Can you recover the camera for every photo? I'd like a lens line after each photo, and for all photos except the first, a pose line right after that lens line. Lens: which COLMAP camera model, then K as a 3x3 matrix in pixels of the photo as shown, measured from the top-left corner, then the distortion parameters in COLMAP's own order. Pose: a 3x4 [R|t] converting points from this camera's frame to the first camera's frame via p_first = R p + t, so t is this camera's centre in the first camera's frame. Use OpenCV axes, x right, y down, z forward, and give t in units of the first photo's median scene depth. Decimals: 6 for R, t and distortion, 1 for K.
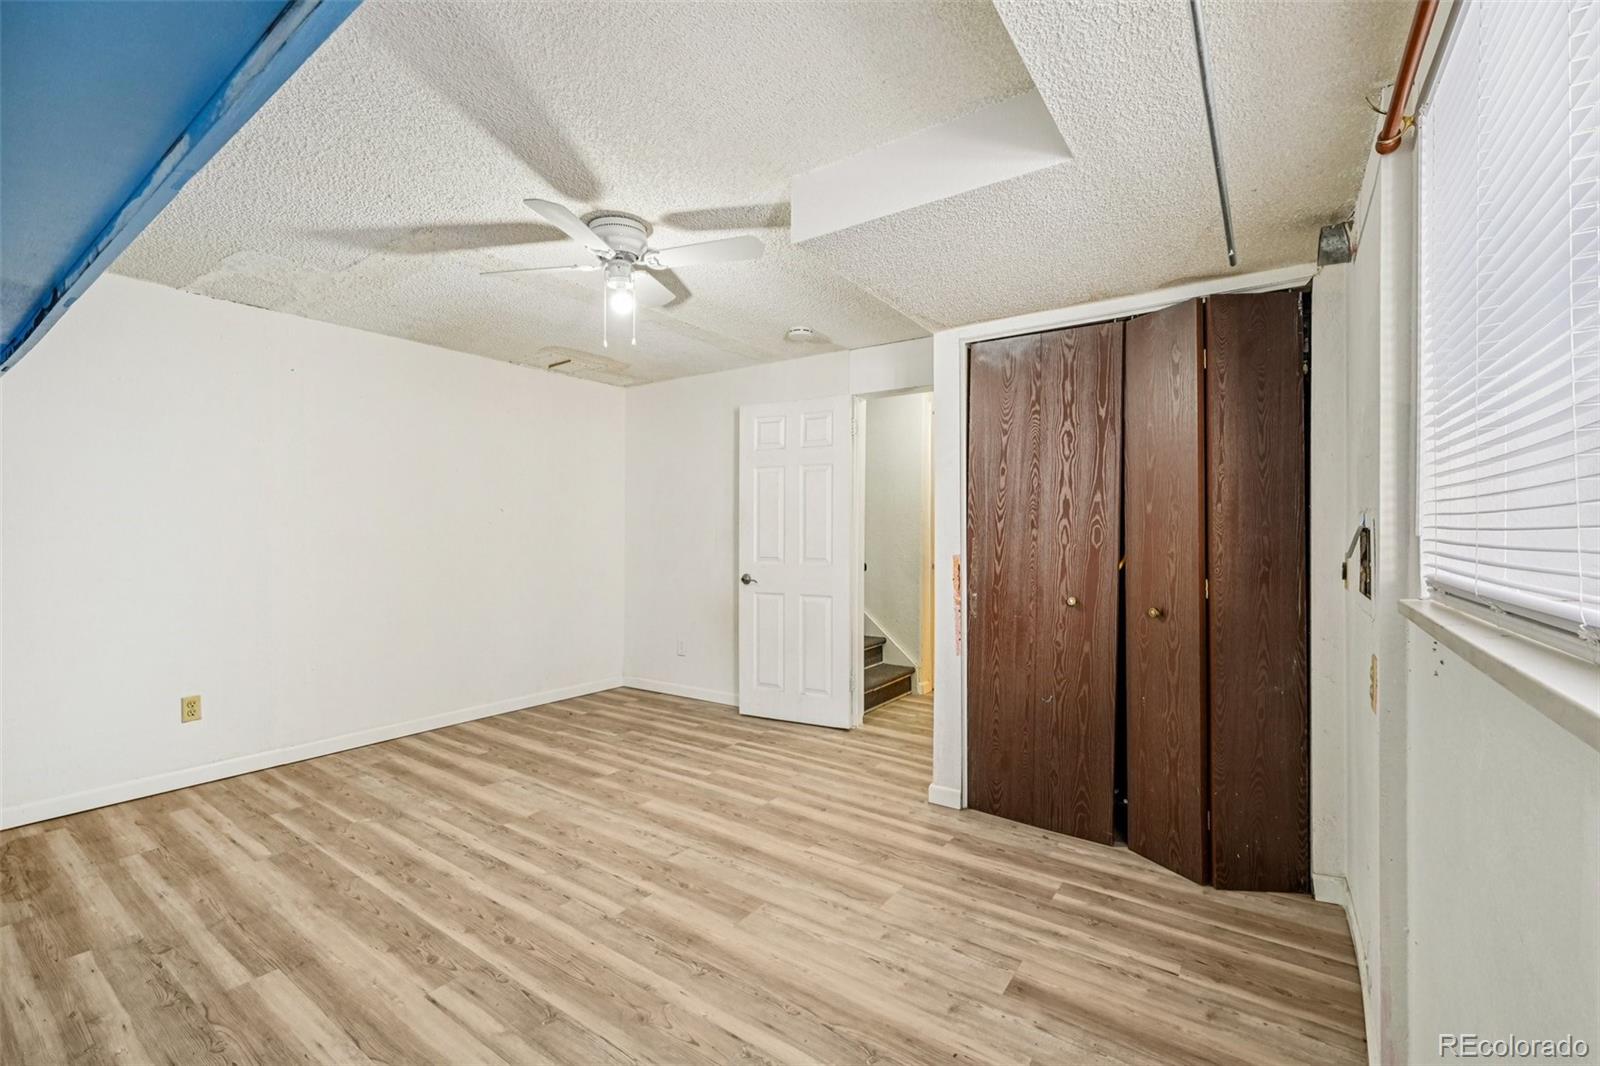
lens RADIAL K [[669.3, 0, 803.9], [0, 669.3, 530.2], [0, 0, 1]] dist [0.001919, 0.000348]
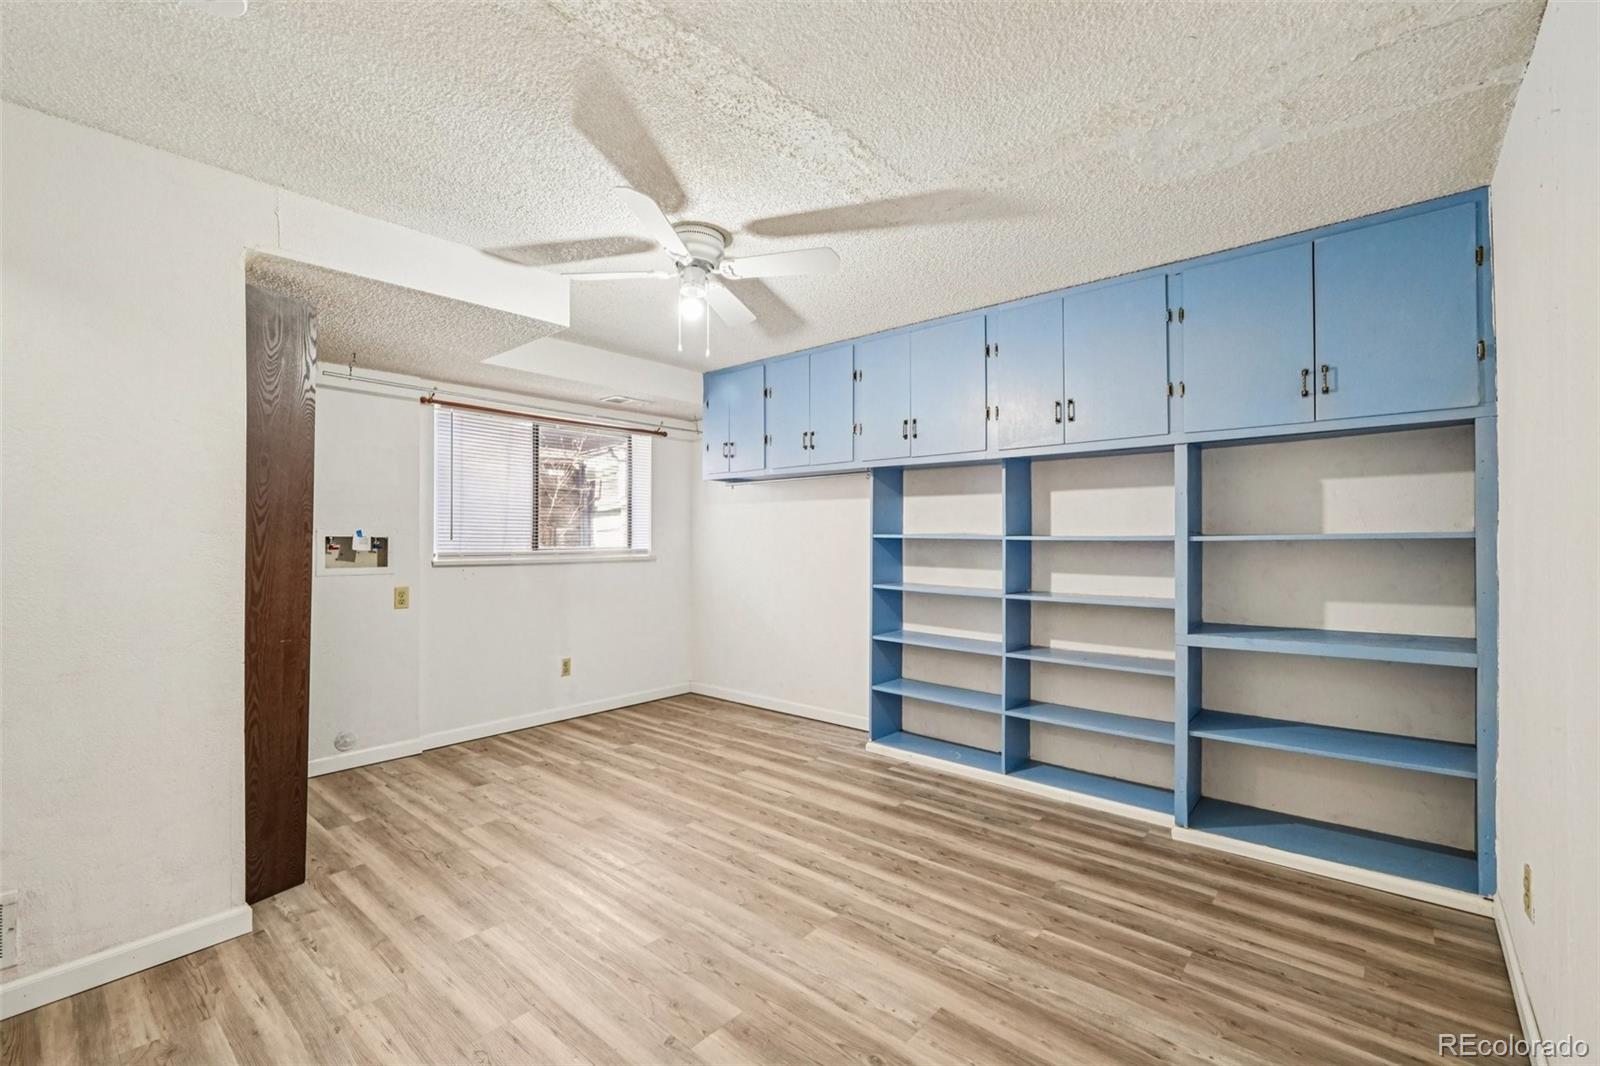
lens RADIAL K [[679.5, 0, 791.6], [0, 679.5, 545.5], [0, 0, 1]] dist [-0.001299, 0.000141]
pose [[-0.993254, -0.002204, 0.115941, -0.483274], [-0.001707, 0.999989, 0.004388, 0.009527], [-0.115950, 0.004160, -0.993246, 1.779397]]
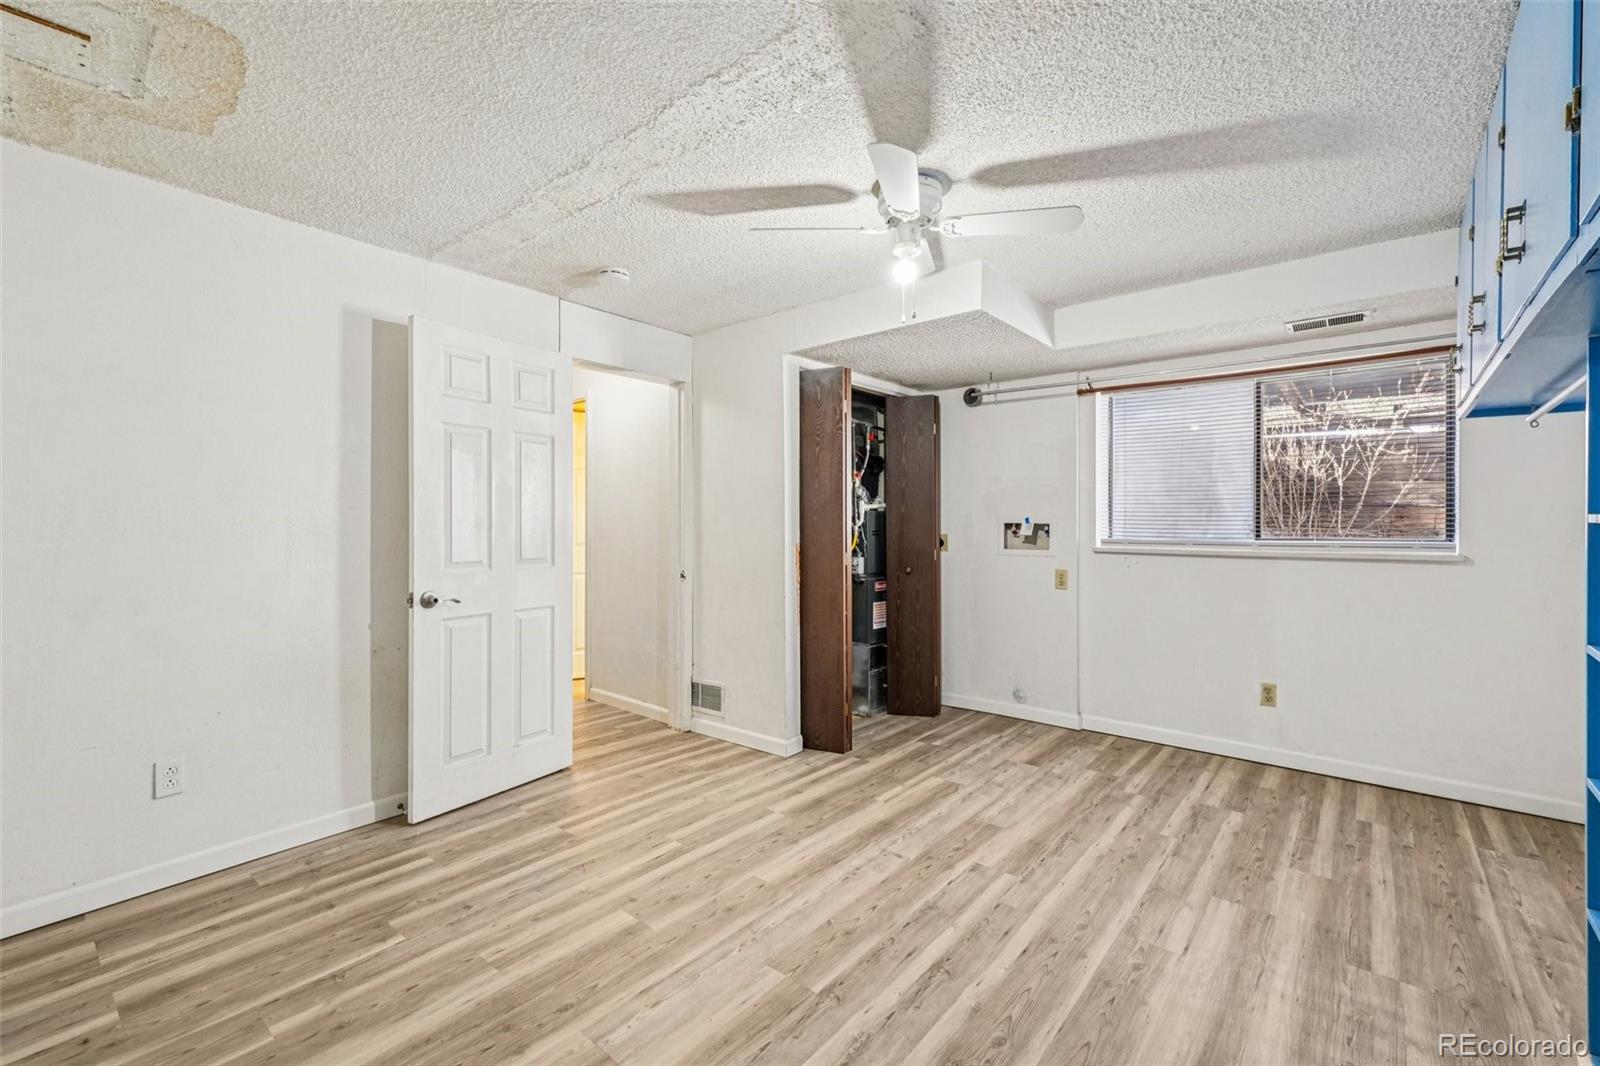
lens RADIAL K [[684.8, 0, 803.7], [0, 684.8, 532.0], [0, 0, 1]] dist [0.006259, 0.000896]
pose [[0.085408, -0.010226, 0.996294, -1.075750], [-0.007197, 0.999915, 0.010880, 0.005907], [-0.996320, -0.008100, 0.085327, 0.957302]]
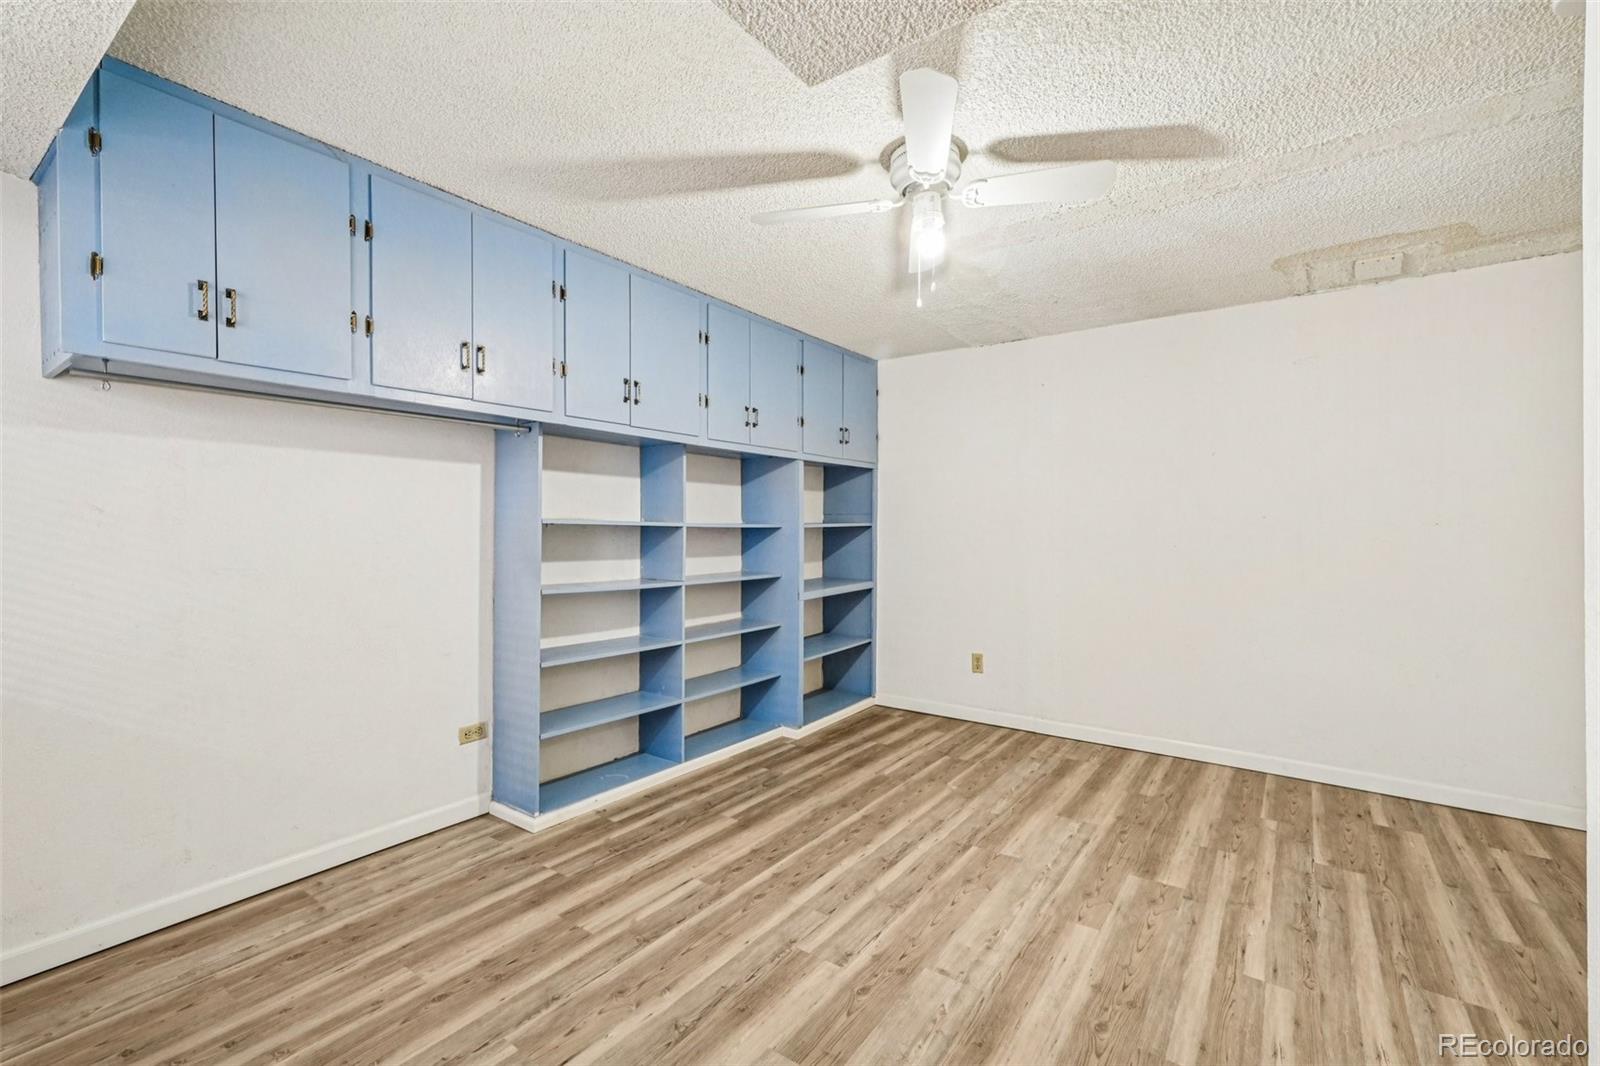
lens RADIAL K [[698.8, 0, 810.7], [0, 698.8, 525.6], [0, 0, 1]] dist [0.006011, 0.000678]
pose [[-0.008126, -0.005249, -0.999953, 0.507175], [0.001308, 0.999985, -0.005260, 0.008436], [0.999966, -0.001350, -0.008119, 0.783929]]
